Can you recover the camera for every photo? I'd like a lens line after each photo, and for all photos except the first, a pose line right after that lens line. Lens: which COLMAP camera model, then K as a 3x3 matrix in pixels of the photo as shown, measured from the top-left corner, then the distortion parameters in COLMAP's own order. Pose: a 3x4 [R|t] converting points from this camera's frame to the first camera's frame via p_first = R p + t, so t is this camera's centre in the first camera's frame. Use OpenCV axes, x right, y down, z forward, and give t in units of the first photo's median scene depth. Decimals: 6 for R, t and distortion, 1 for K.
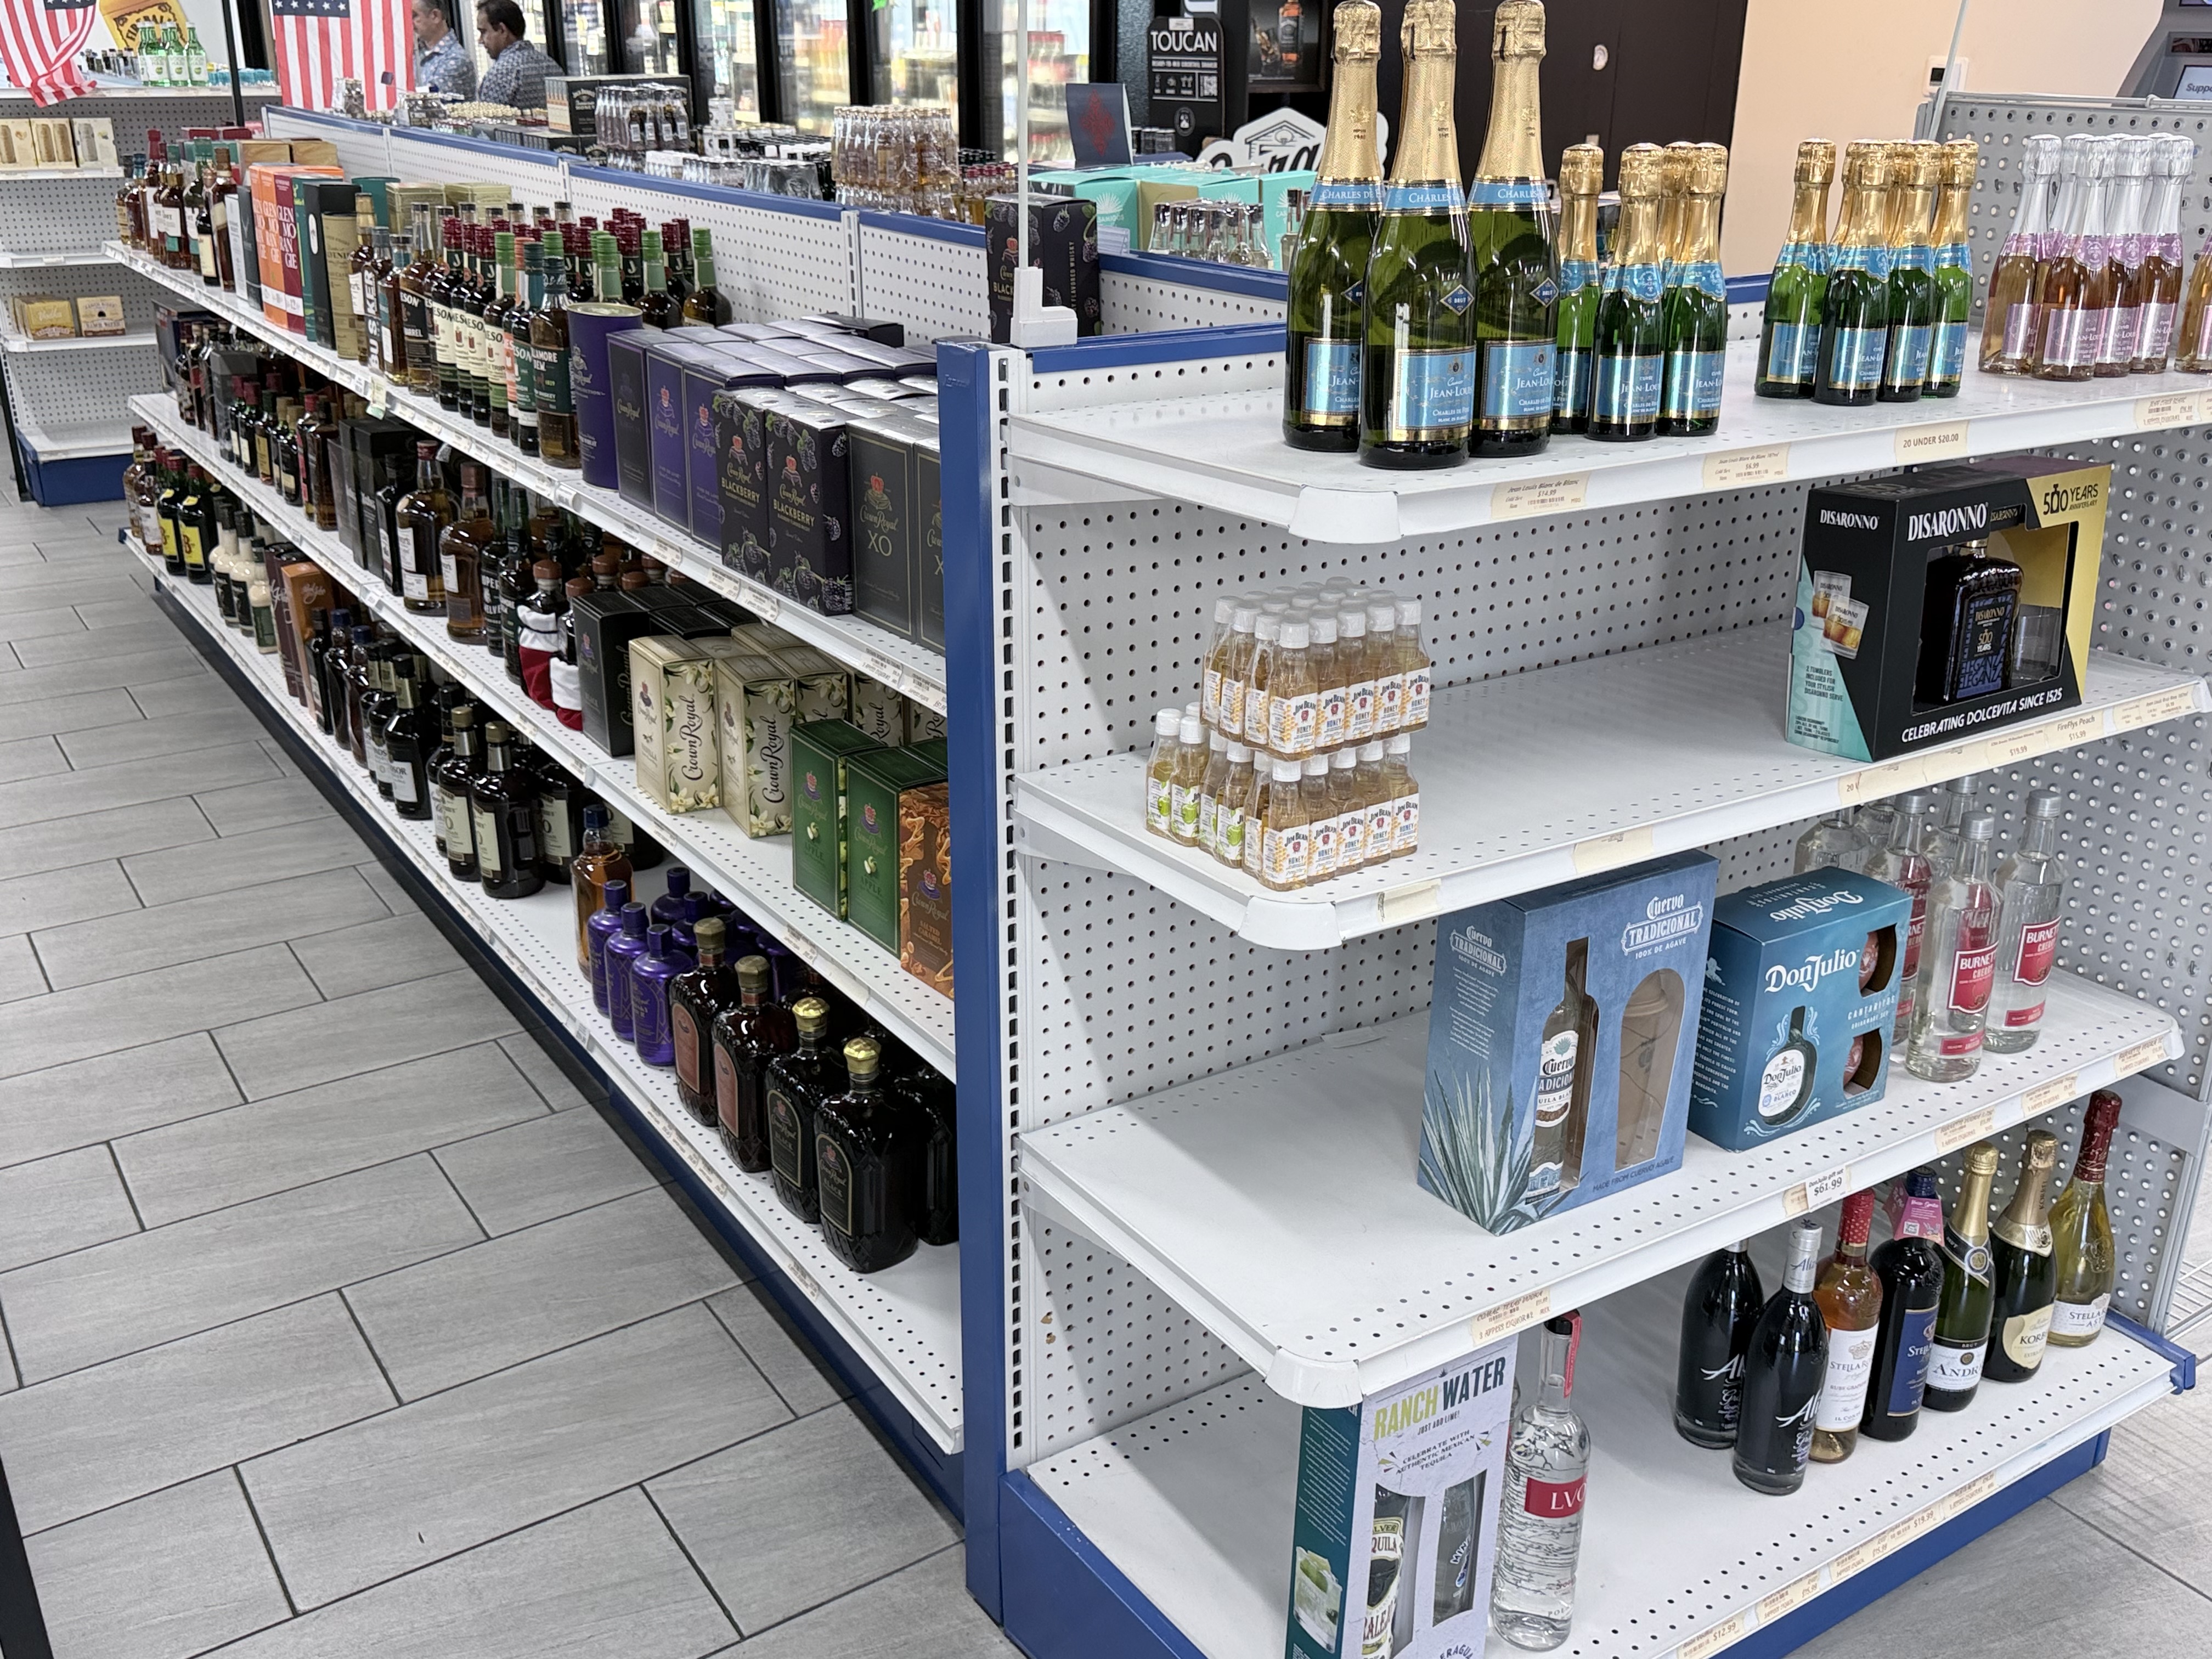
lens RADIAL K [[2014.0, 0, 1121.9], [0, 2014.0, 850.1], [0, 0, 1]] dist [0.002315, 0.000000]
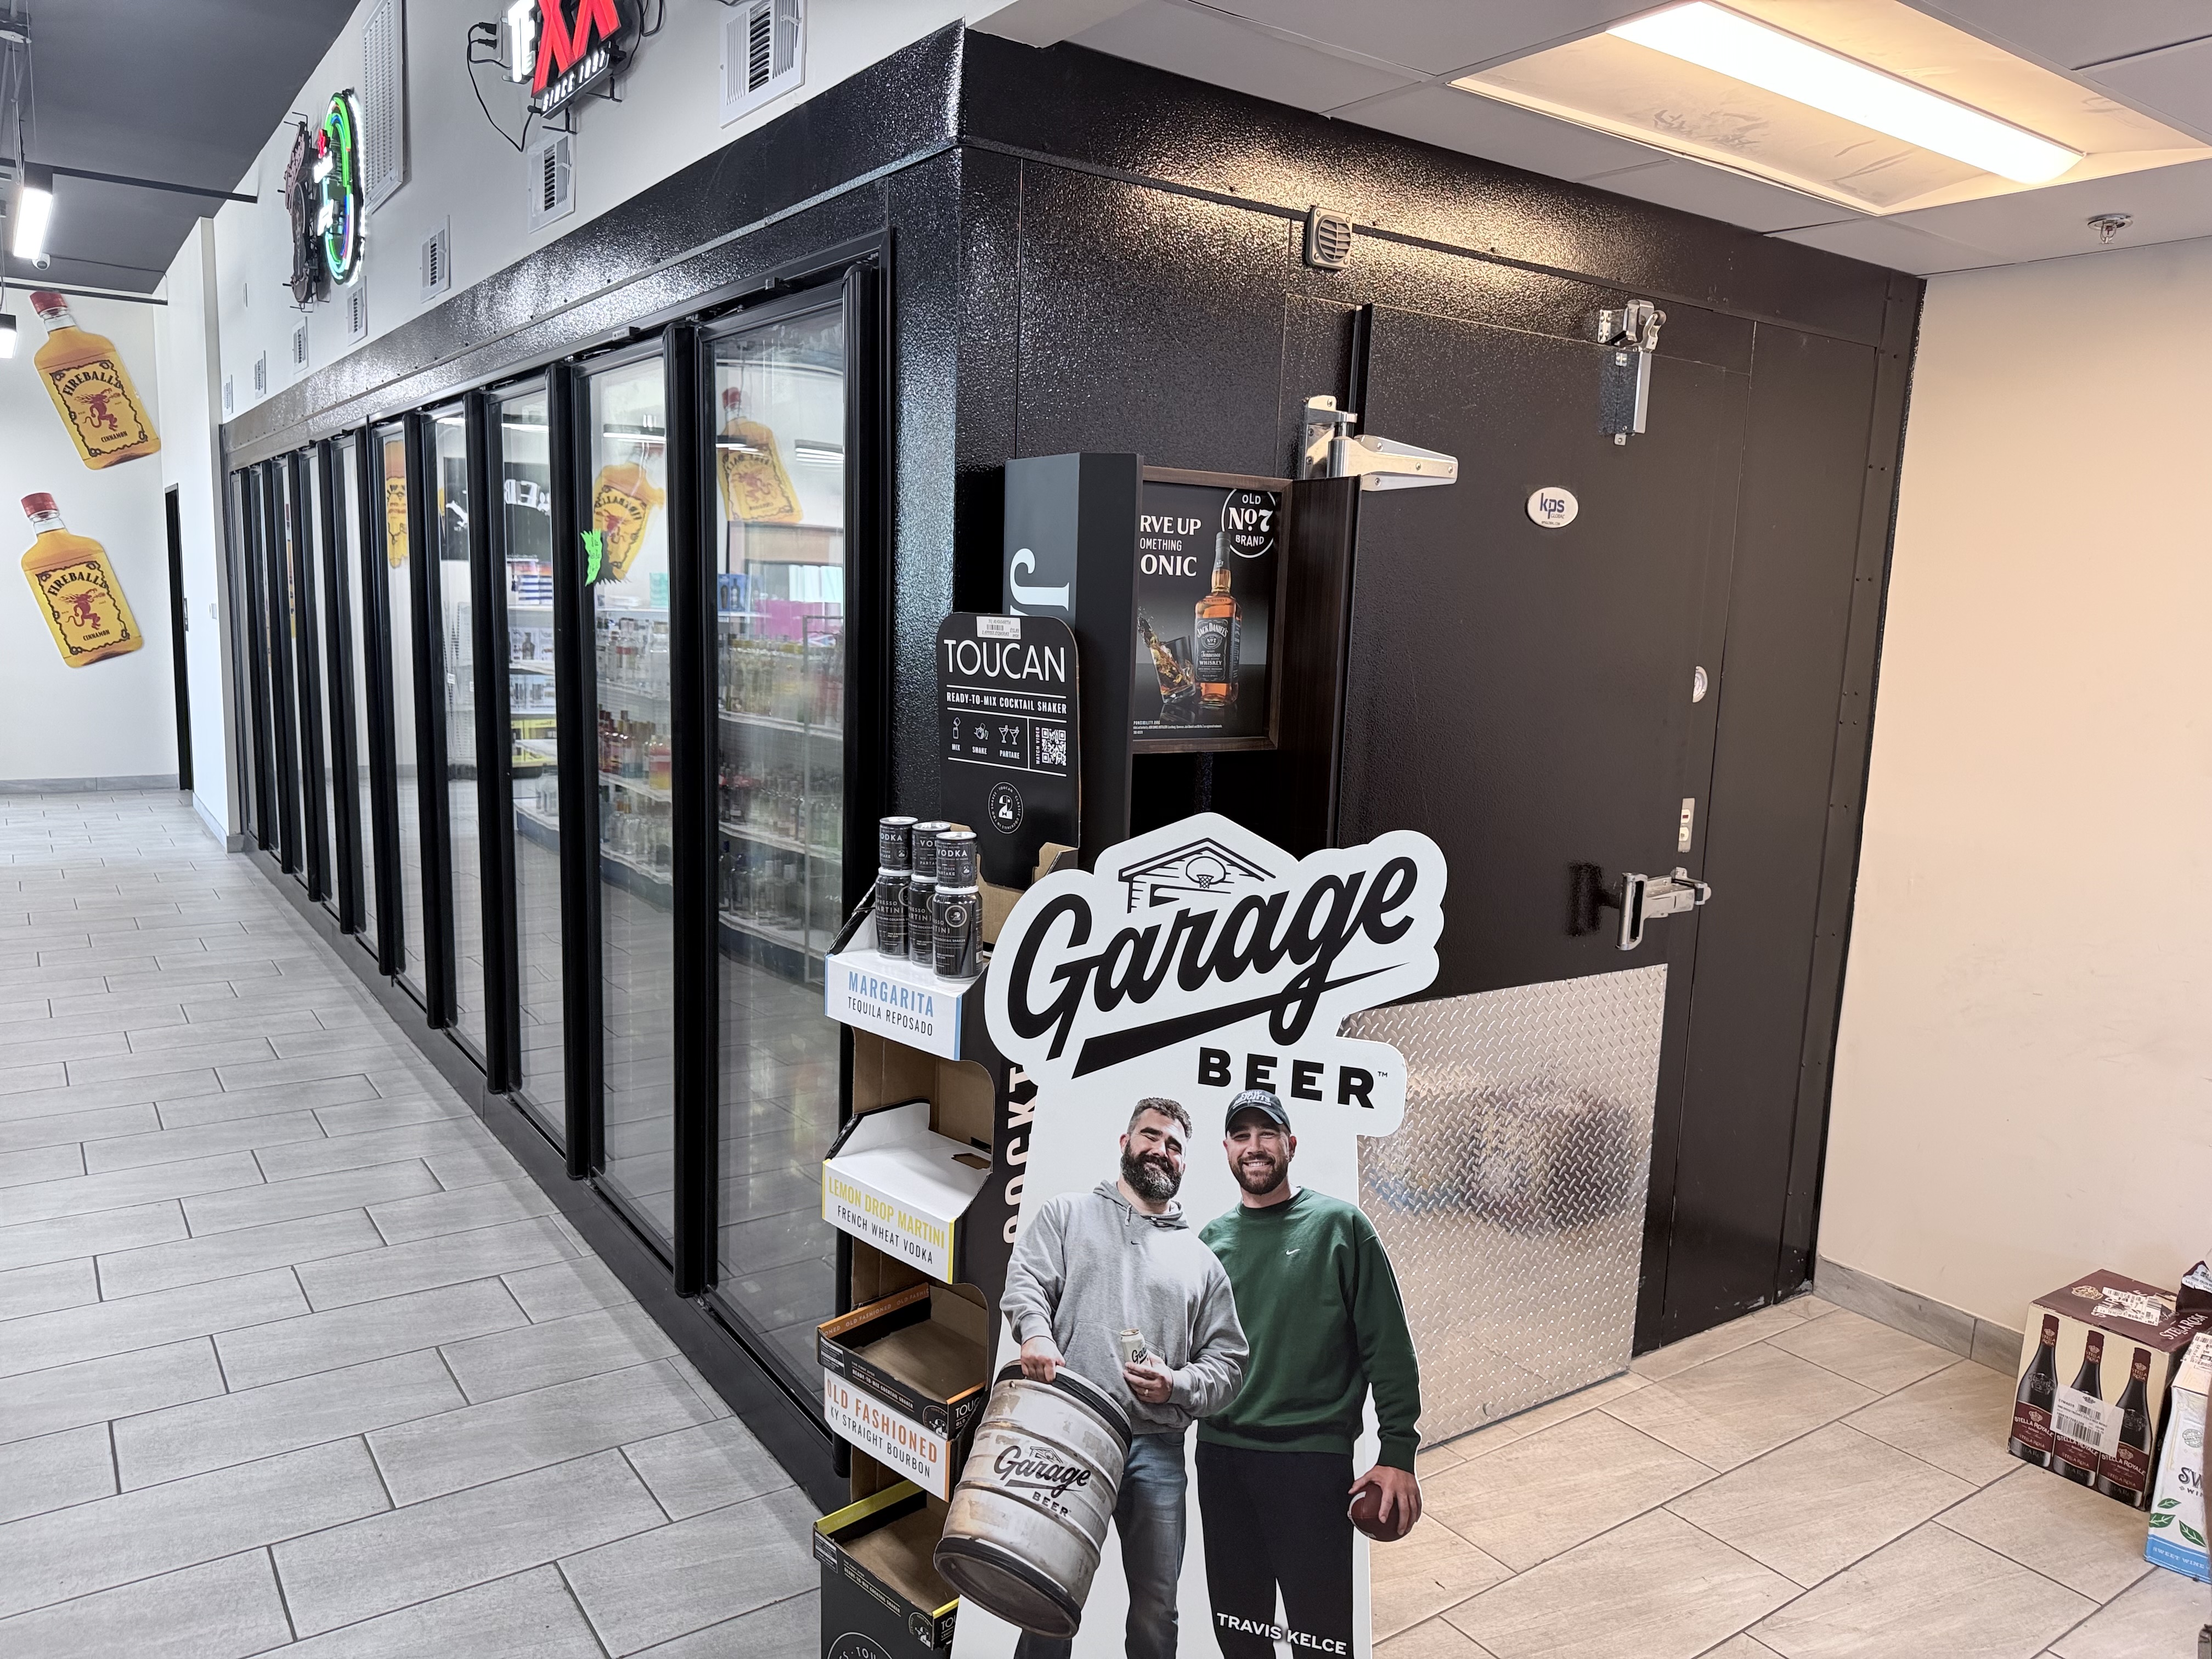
lens RADIAL K [[1557.6, 0, 1119.0], [0, 1557.6, 833.8], [0, 0, 1]] dist [0.007589, -0.012847]
pose [[0.999243, 0.021152, 0.032641, 0.047789], [-0.012787, 0.971205, -0.237904, -0.269065], [-0.036733, 0.237306, 0.970740, 0.636703]]
